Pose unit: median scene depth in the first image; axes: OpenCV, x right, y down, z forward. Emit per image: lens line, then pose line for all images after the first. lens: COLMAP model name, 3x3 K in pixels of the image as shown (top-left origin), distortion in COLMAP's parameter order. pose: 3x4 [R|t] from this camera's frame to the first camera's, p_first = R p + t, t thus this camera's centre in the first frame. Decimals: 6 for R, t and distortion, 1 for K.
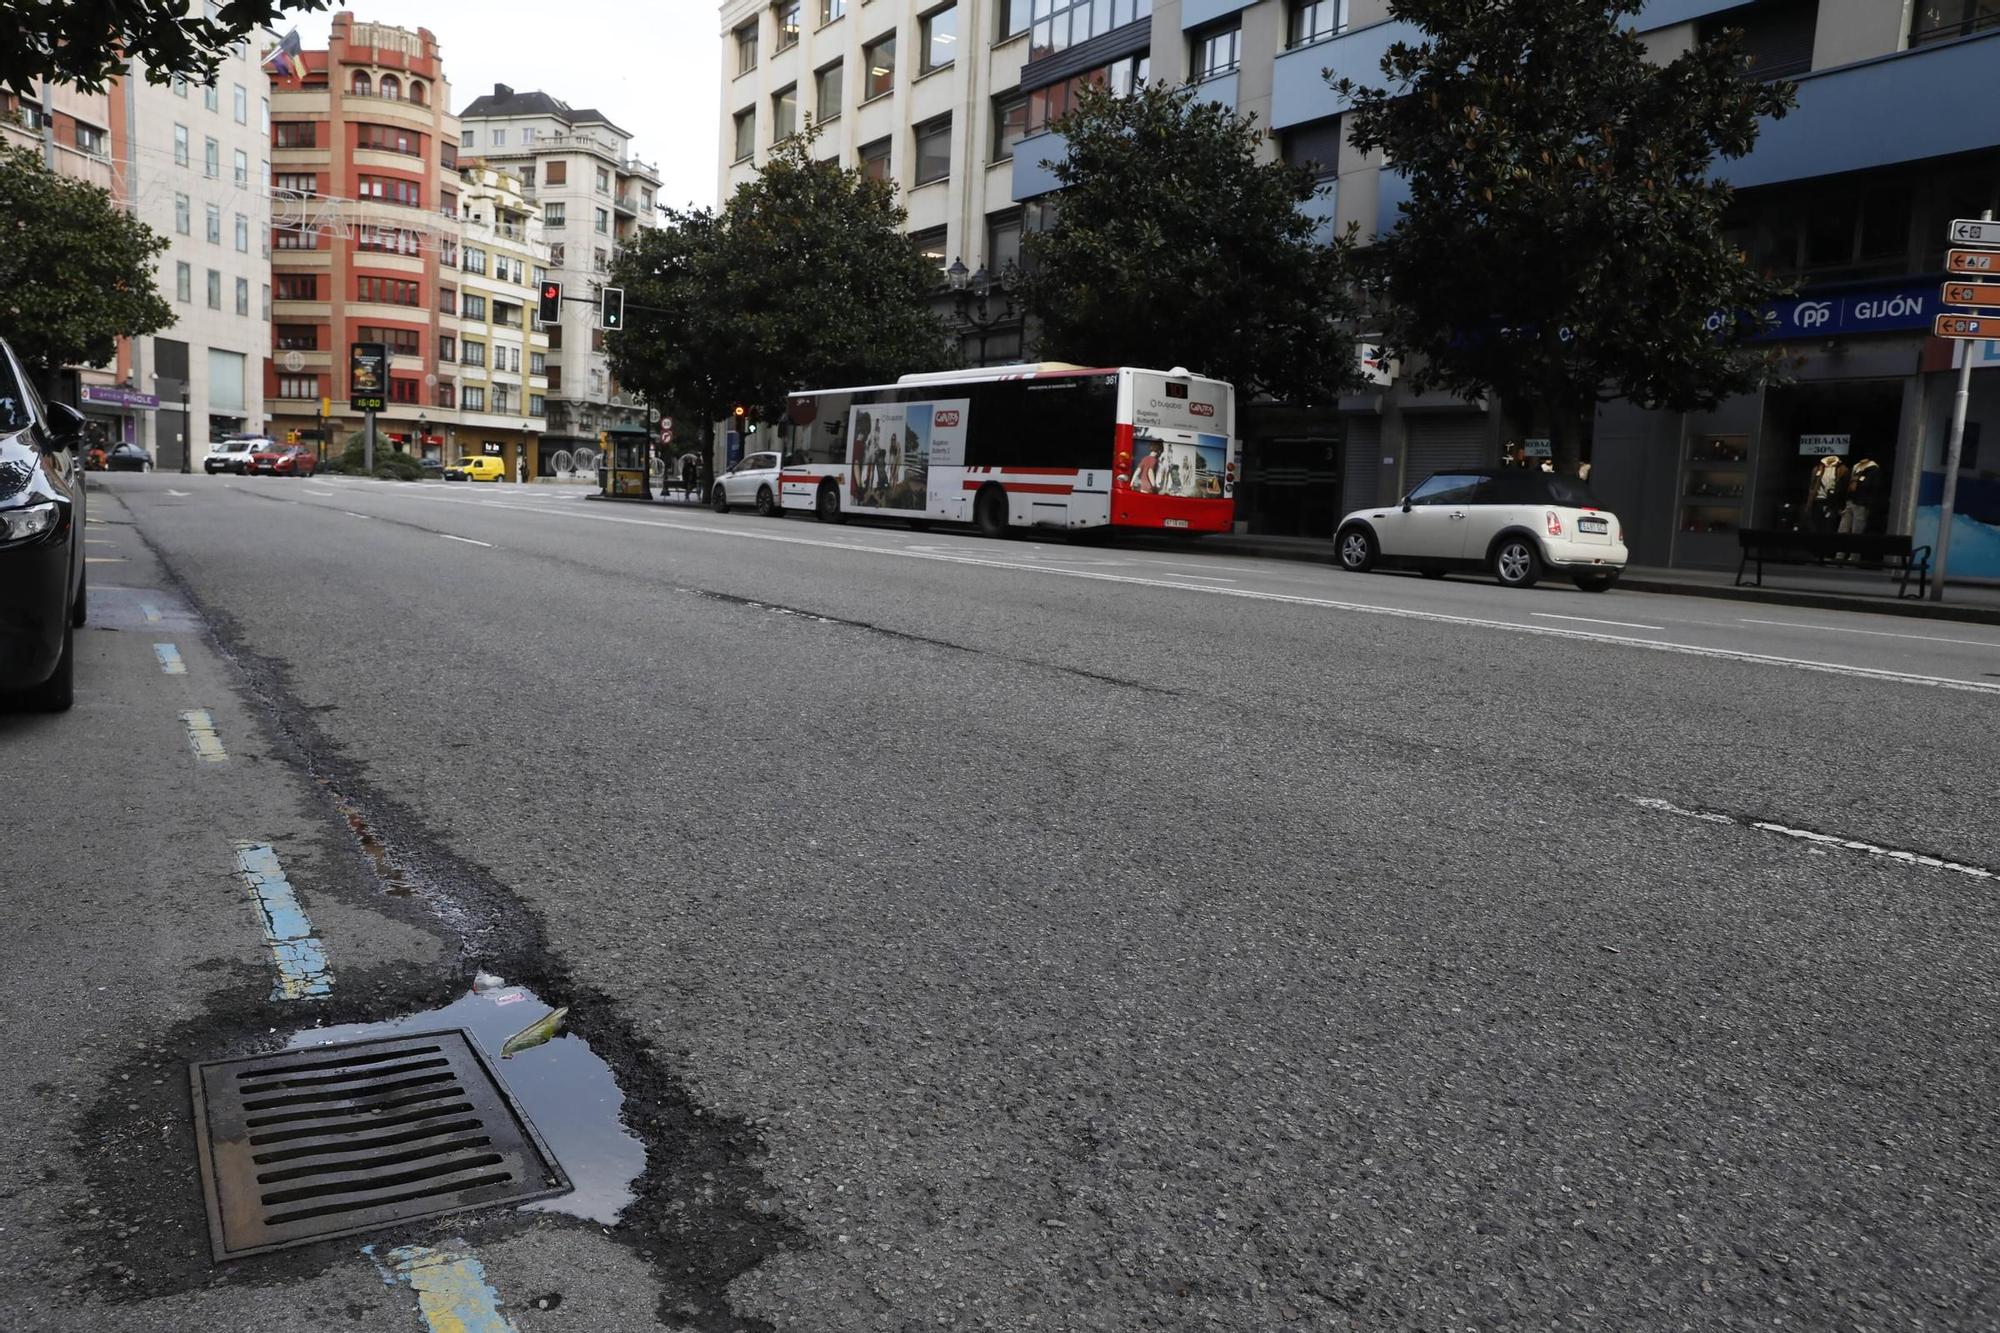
lens RADIAL K [[1318.4, 0, 1001.4], [0, 1318.4, 699.3], [0, 0, 1]] dist [-0.122300, 0.086102]
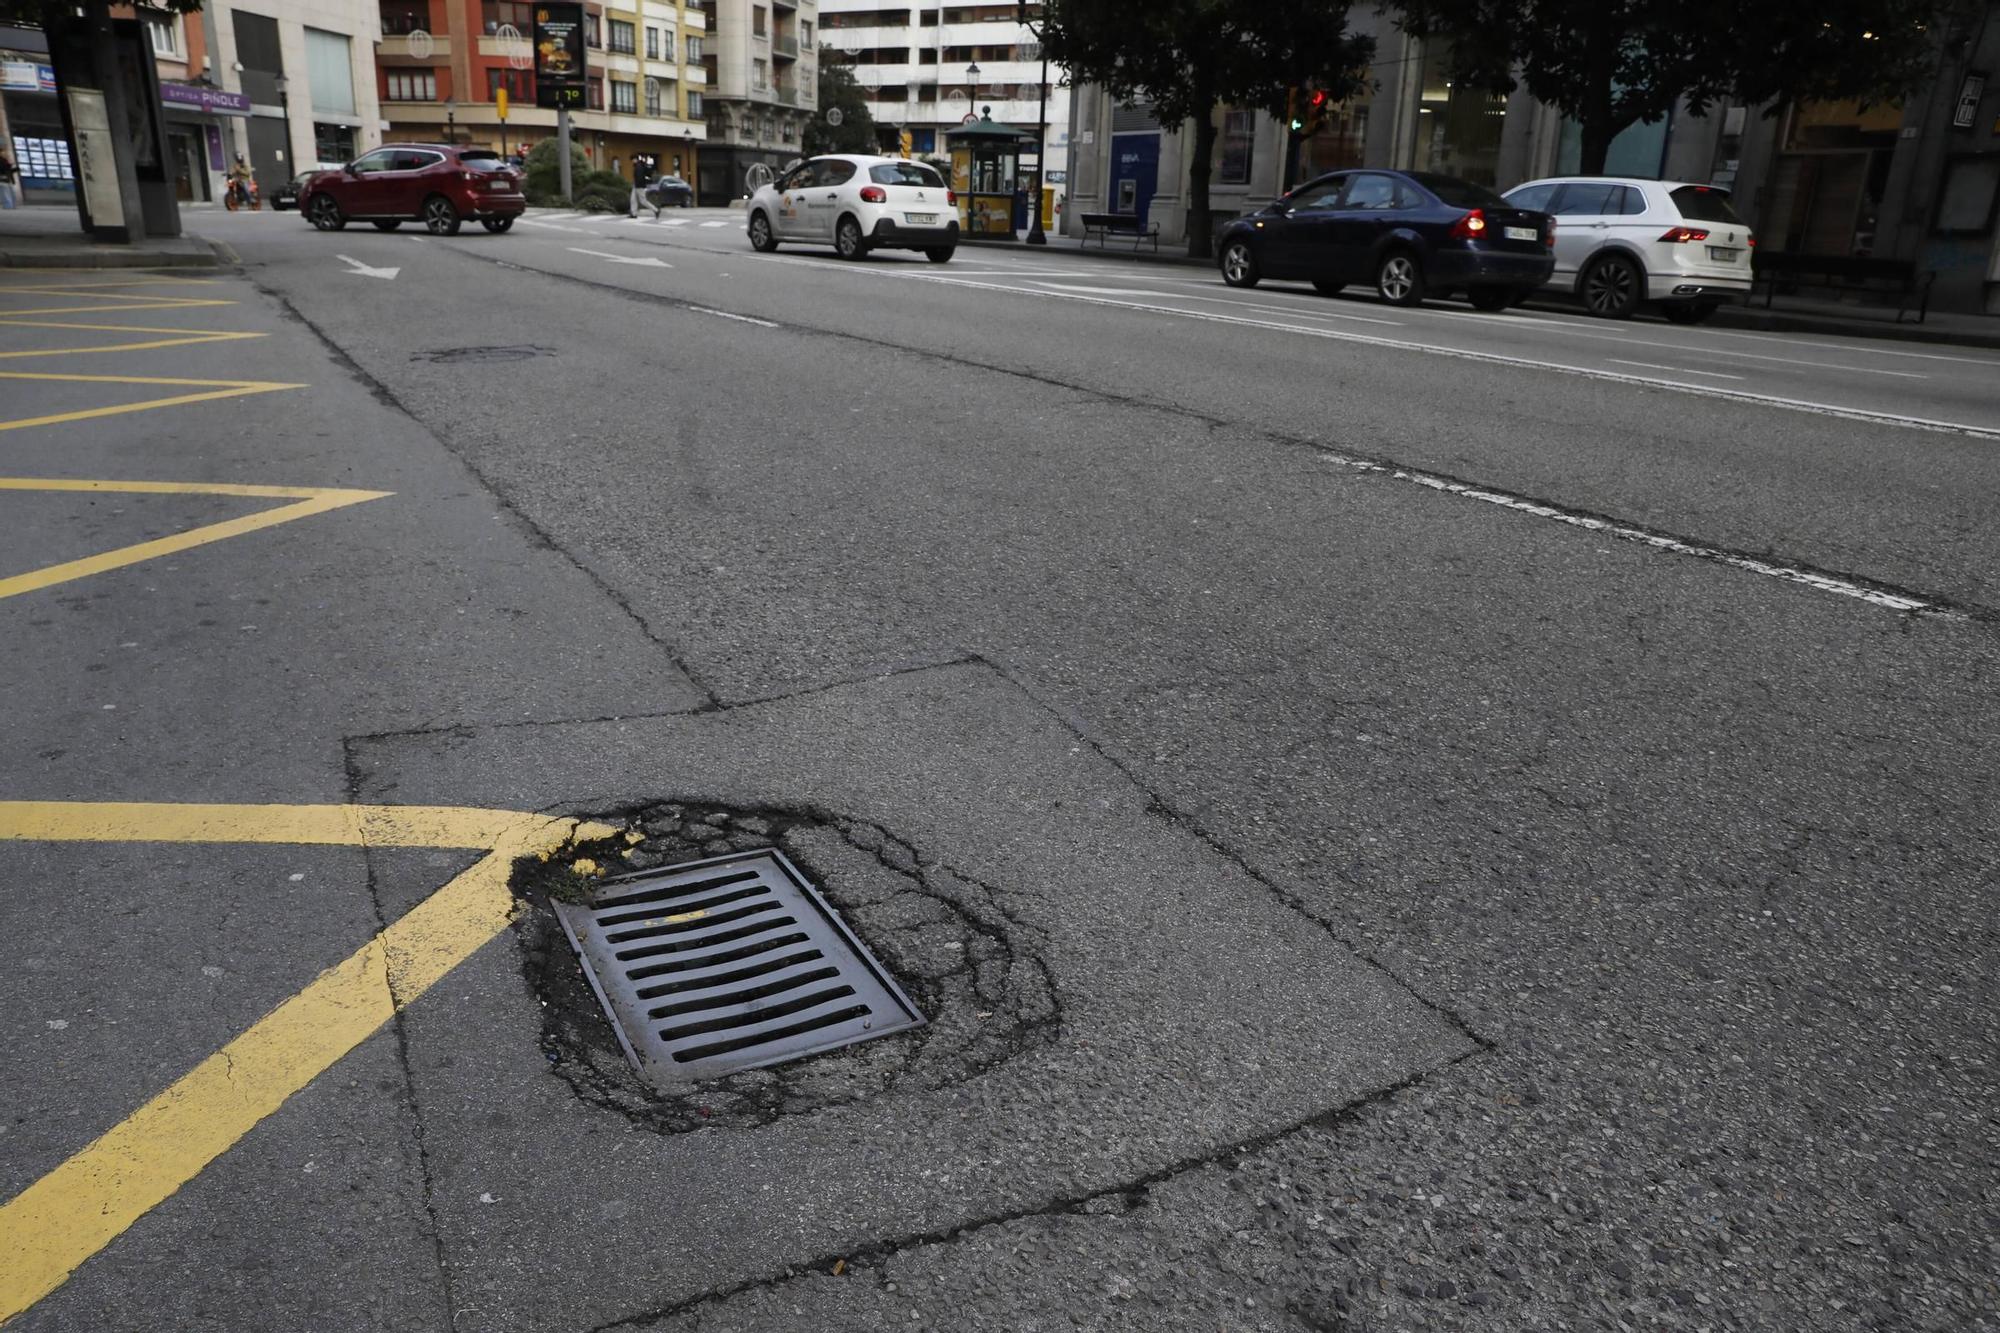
lens RADIAL K [[1329.0, 0, 994.2], [0, 1329.0, 667.9], [0, 0, 1]] dist [-0.113946, 0.086072]
pose [[0.997806, 0.008172, -0.065700, -0.164978], [0.004117, 0.982773, 0.184769, -0.045100], [0.066078, -0.184635, 0.980583, 0.218259]]
